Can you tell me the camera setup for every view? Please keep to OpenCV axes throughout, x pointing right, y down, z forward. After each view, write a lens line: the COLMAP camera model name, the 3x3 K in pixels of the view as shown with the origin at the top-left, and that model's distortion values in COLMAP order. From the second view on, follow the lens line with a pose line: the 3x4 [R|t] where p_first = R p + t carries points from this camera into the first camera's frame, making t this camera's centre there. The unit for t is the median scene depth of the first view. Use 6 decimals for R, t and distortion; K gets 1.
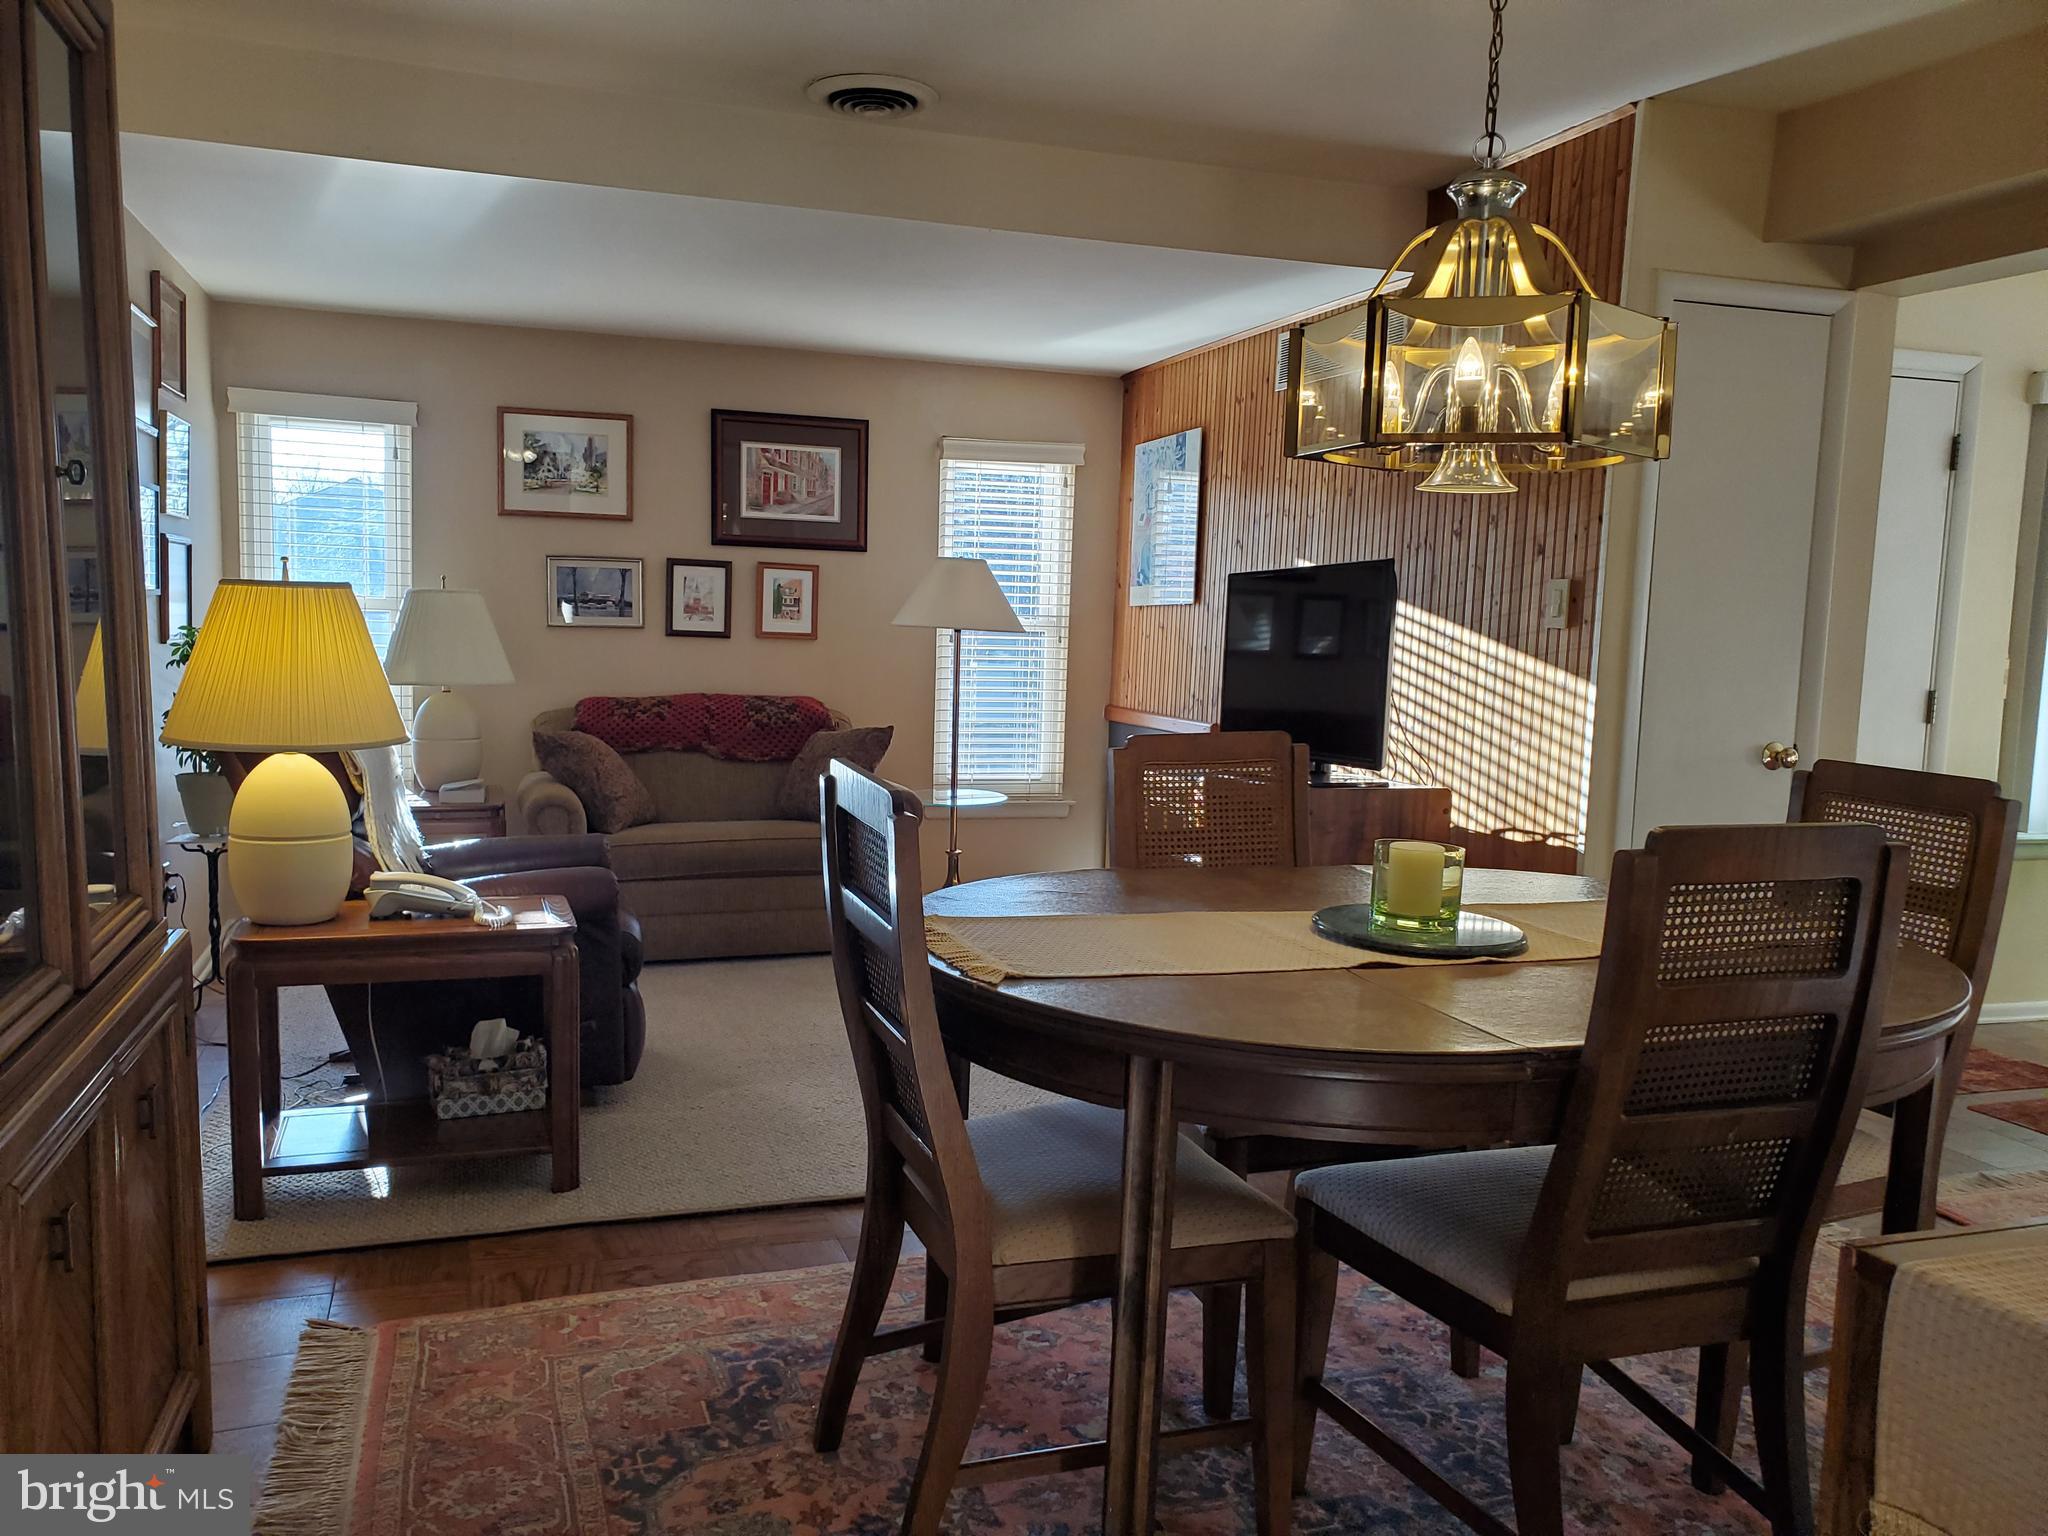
lens RADIAL K [[1582.4, 0, 1013.1], [0, 1582.4, 789.0], [0, 0, 1]] dist [0.179961, -0.425001]
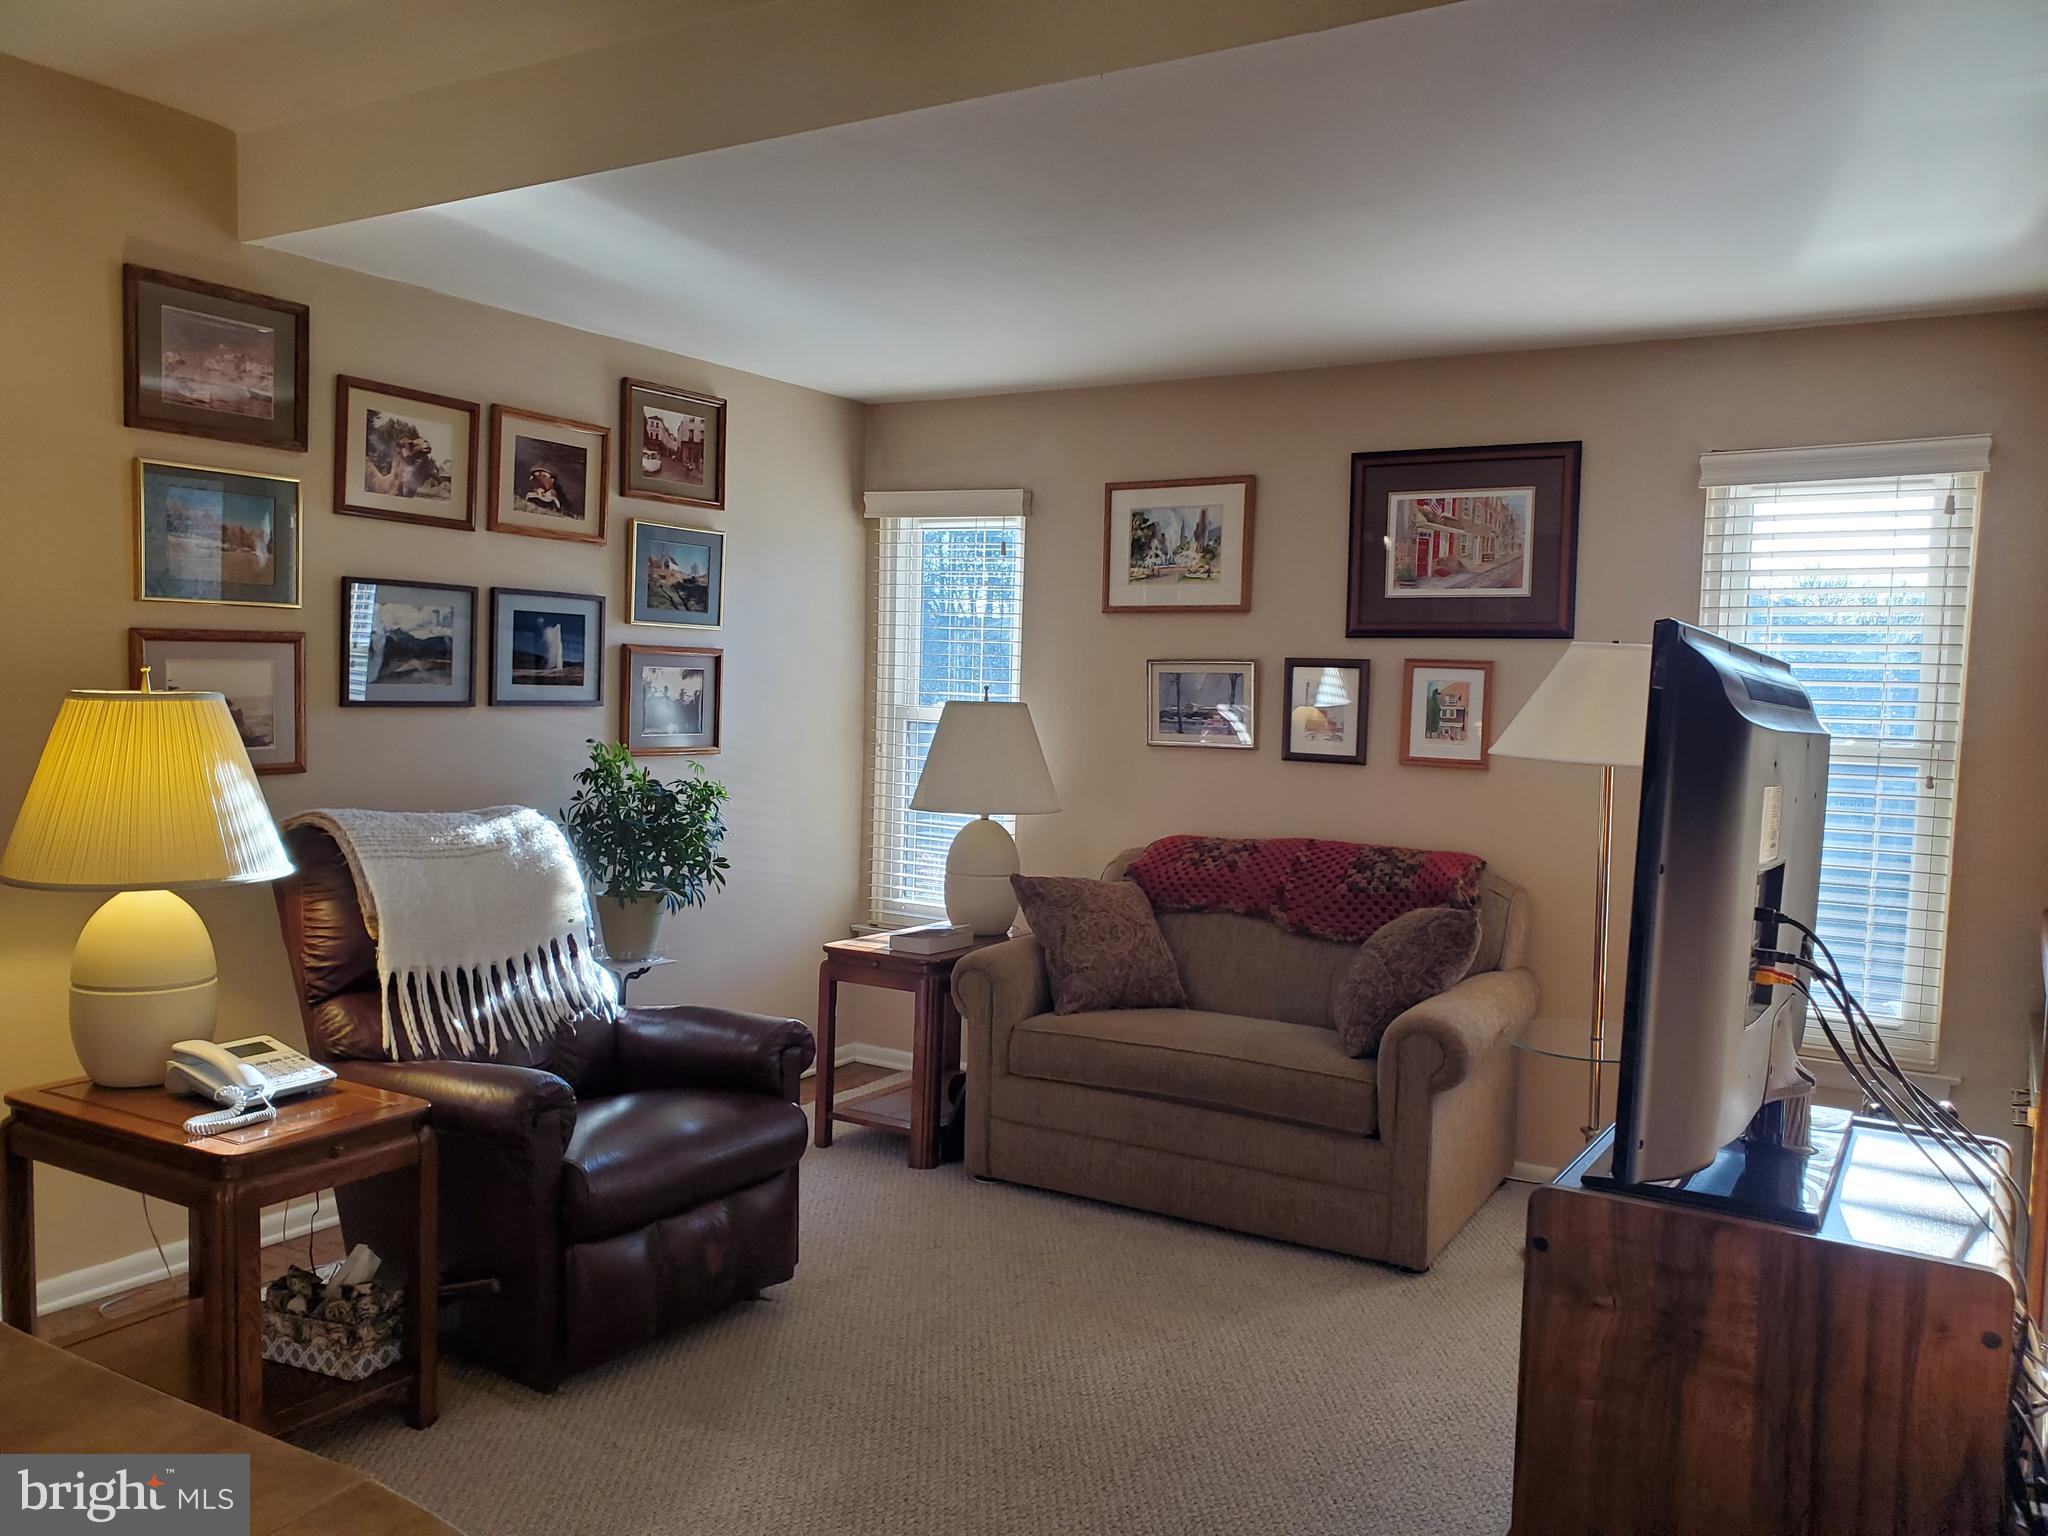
lens RADIAL K [[1585.8, 0, 1012.2], [0, 1585.8, 803.7], [0, 0, 1]] dist [0.141693, -0.270315]
pose [[0.639666, 0.049682, -0.767046, 0.280455], [-0.093073, 0.995573, -0.013133, -0.054152], [0.762997, 0.079792, 0.641458, 0.425141]]
